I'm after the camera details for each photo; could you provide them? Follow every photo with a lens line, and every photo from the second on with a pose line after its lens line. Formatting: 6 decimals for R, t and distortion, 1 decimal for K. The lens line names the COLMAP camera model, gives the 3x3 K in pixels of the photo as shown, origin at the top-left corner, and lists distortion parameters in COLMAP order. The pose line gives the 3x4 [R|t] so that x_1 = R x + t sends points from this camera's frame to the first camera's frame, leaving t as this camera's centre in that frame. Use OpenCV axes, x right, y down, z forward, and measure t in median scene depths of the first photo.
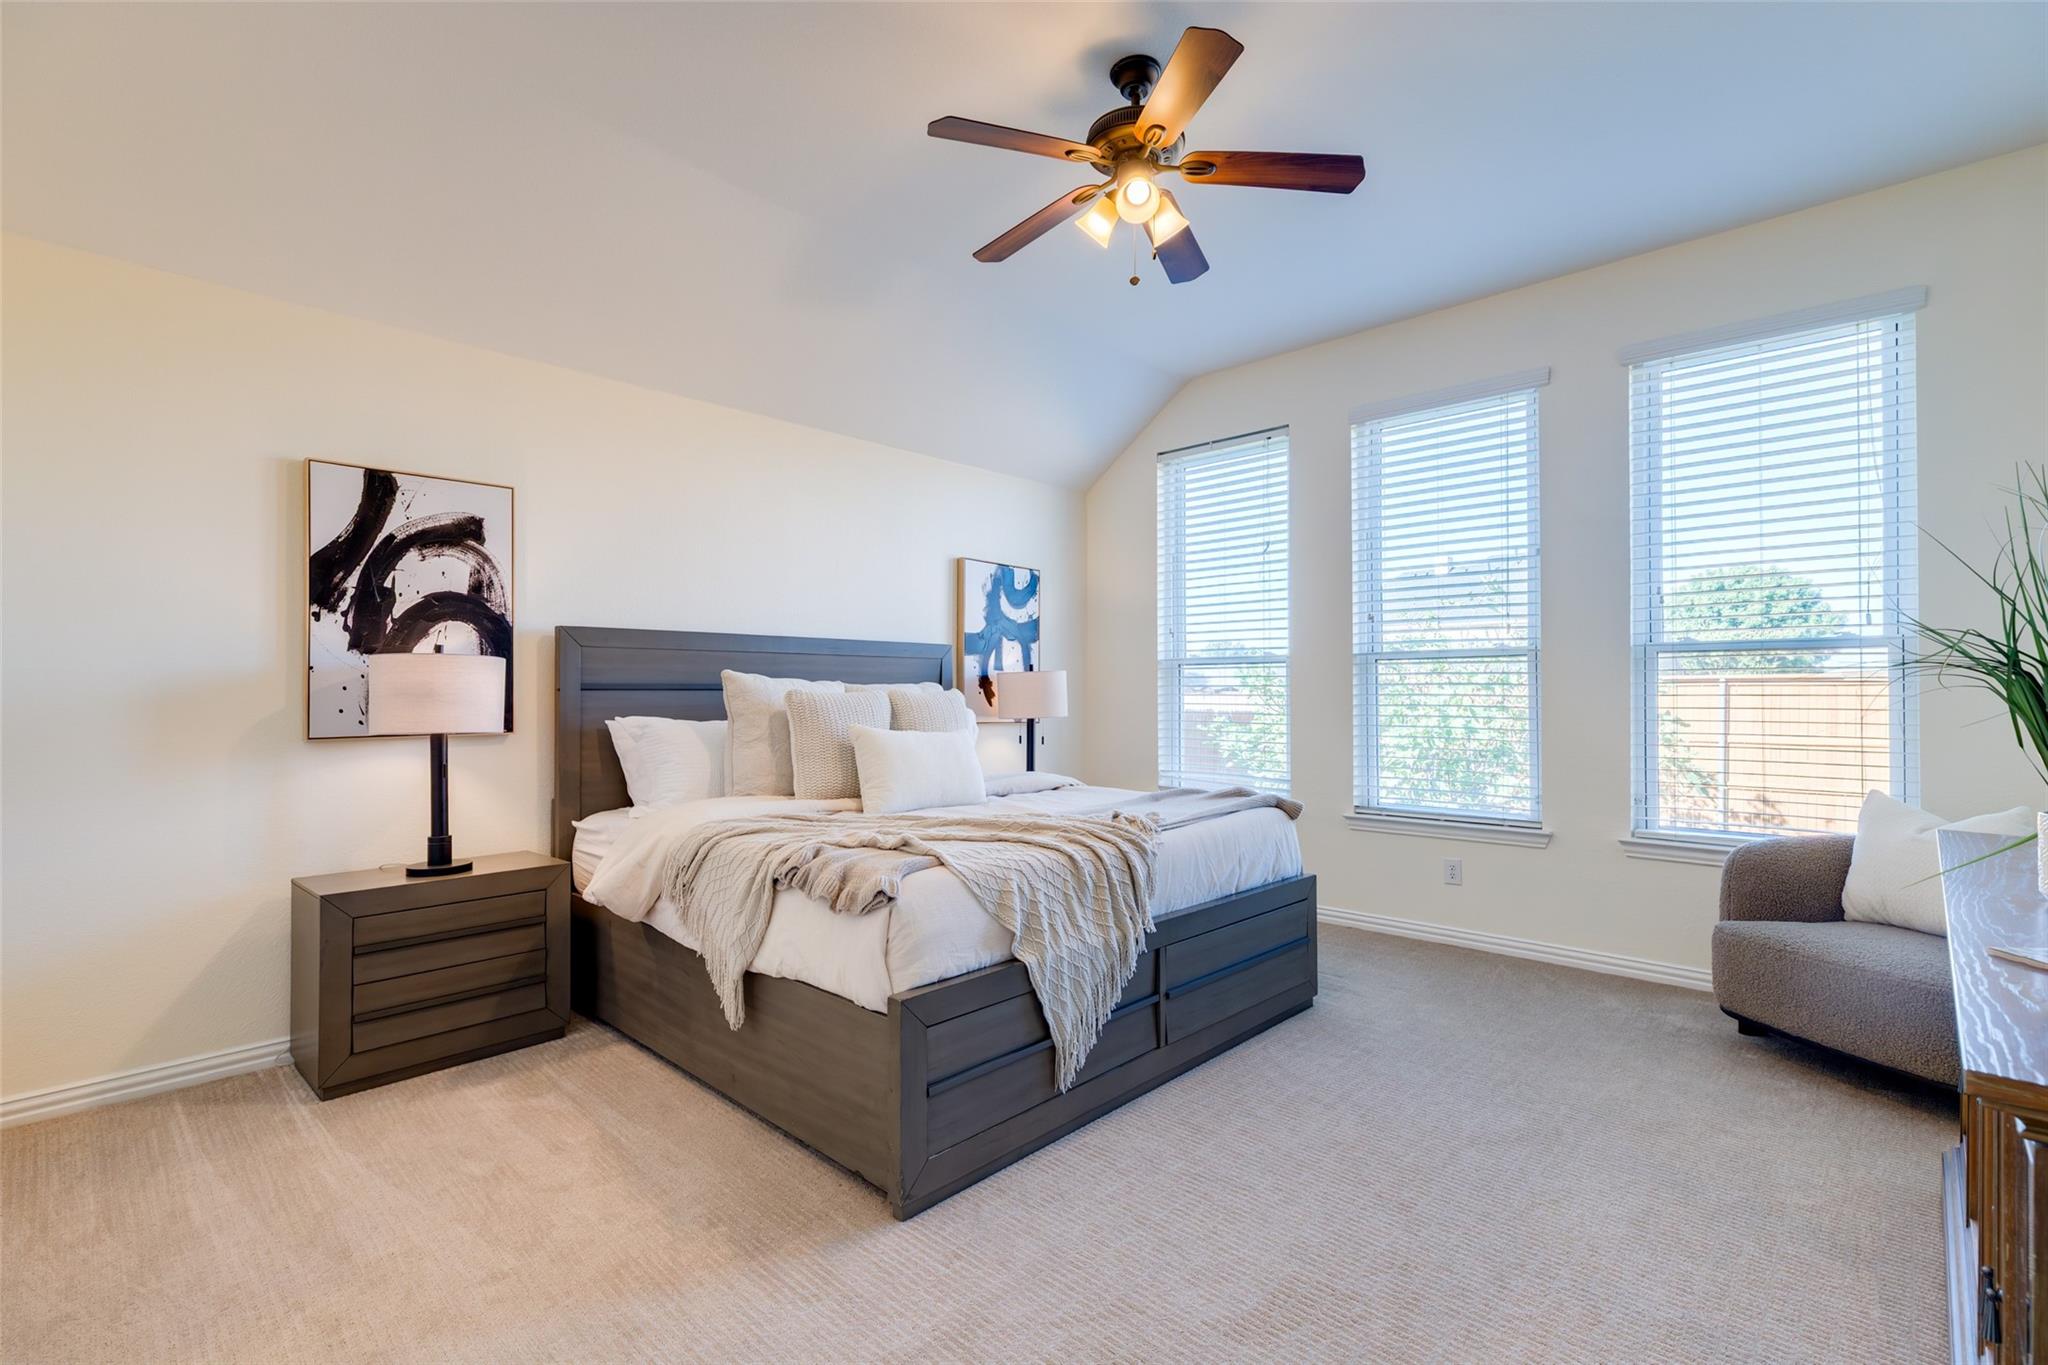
lens RADIAL K [[927.2, 0, 1029.4], [0, 927.2, 687.5], [0, 0, 1]] dist [0.003106, 0.000409]
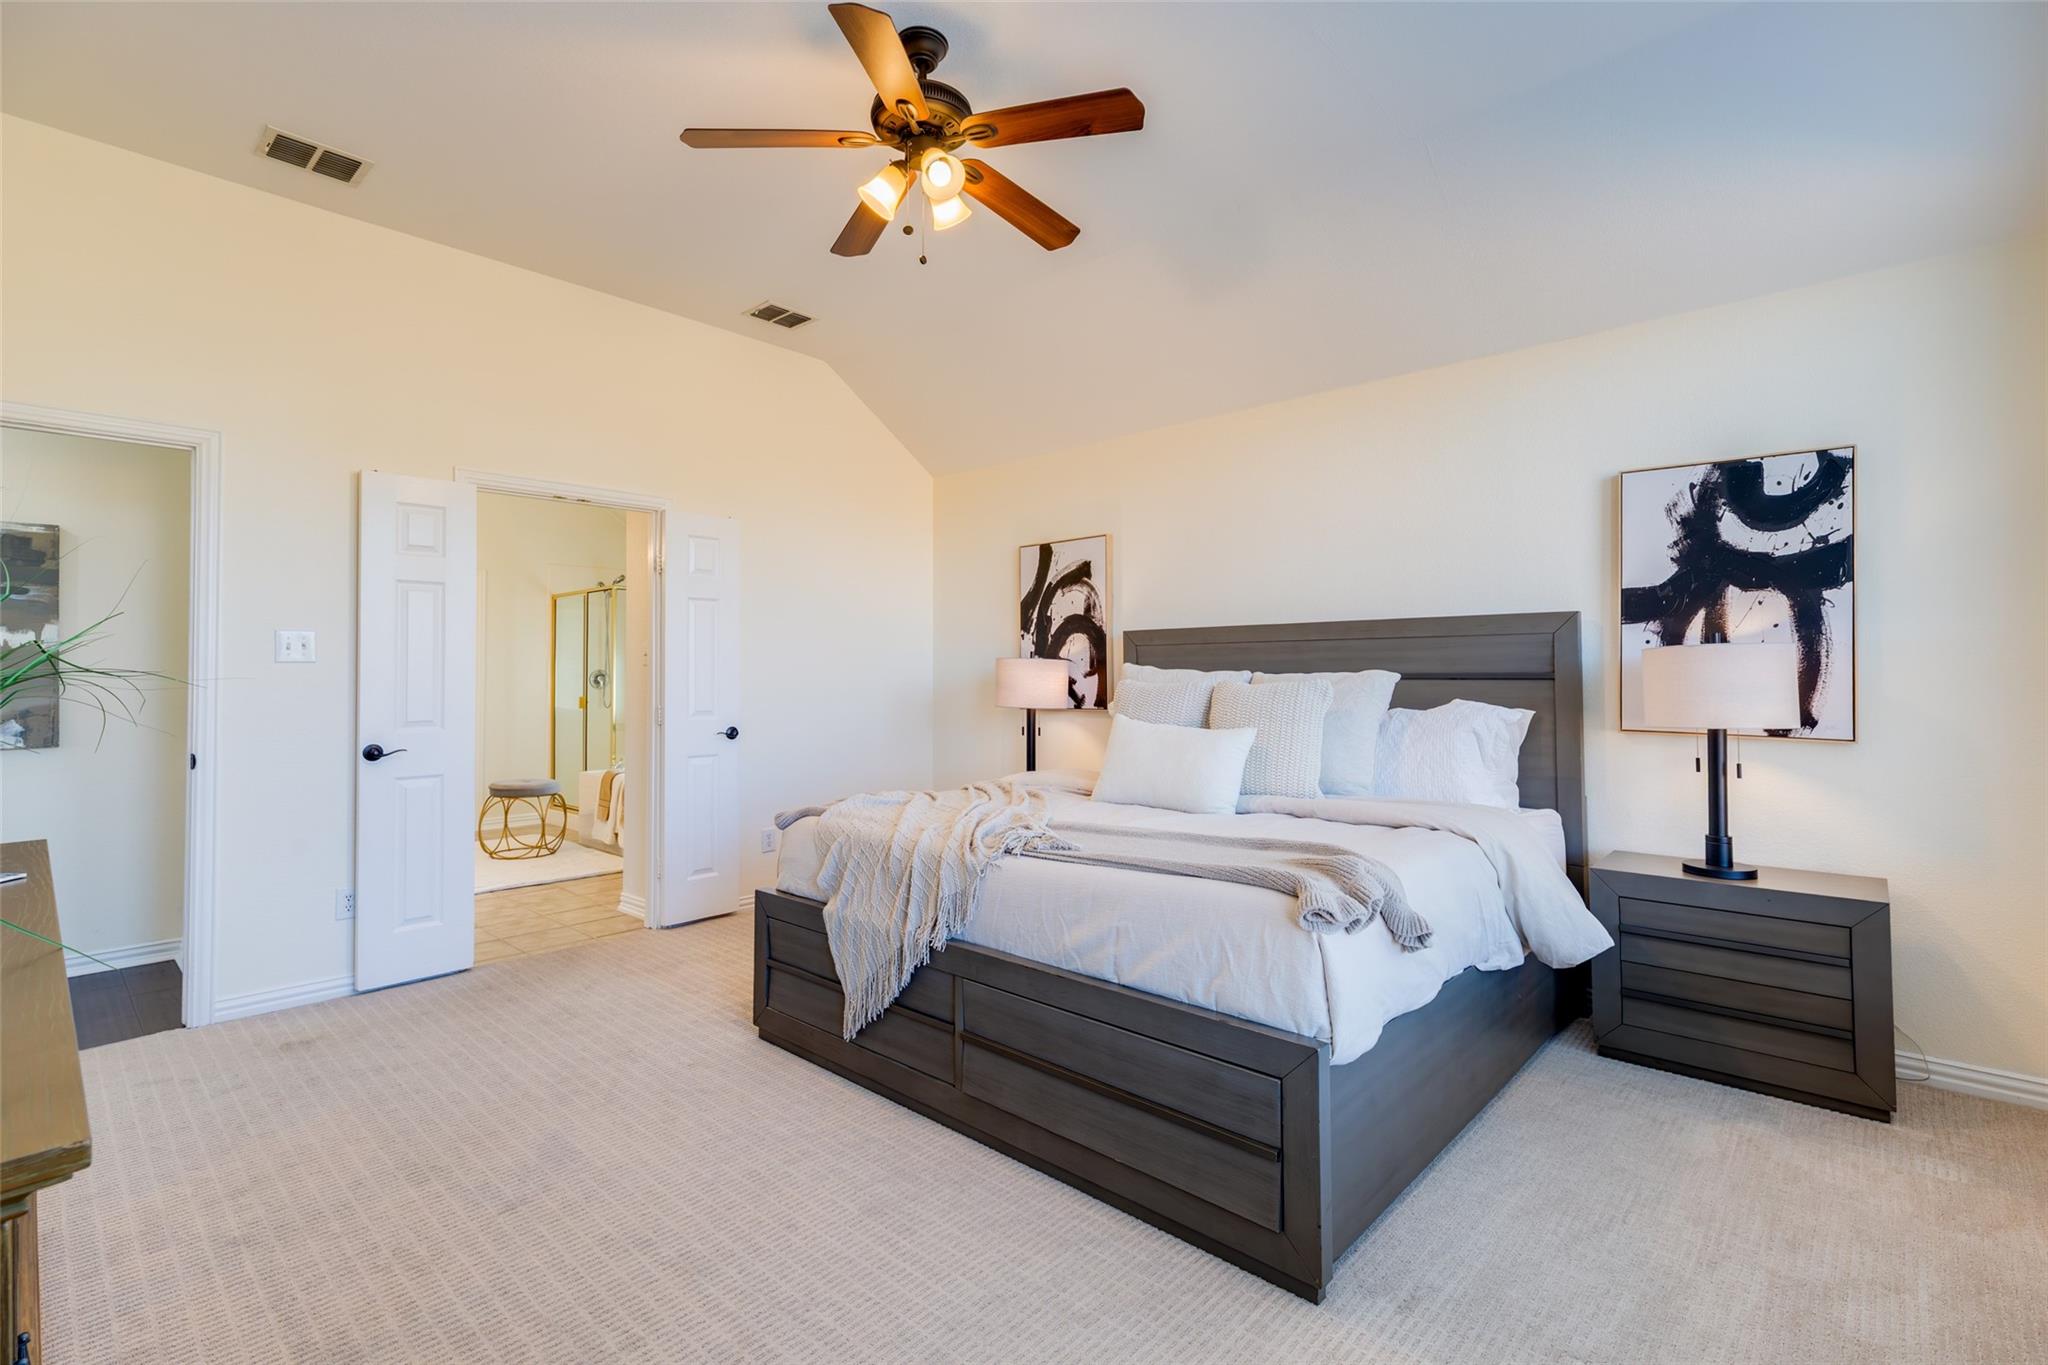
lens RADIAL K [[927.2, 0, 1029.7], [0, 927.2, 675.2], [0, 0, 1]] dist [0.003106, 0.000409]
pose [[0.025040, -0.005417, -0.999672, 0.848064], [0.005067, 0.999973, -0.005292, 0.002455], [0.999674, -0.004933, 0.025067, 0.871060]]
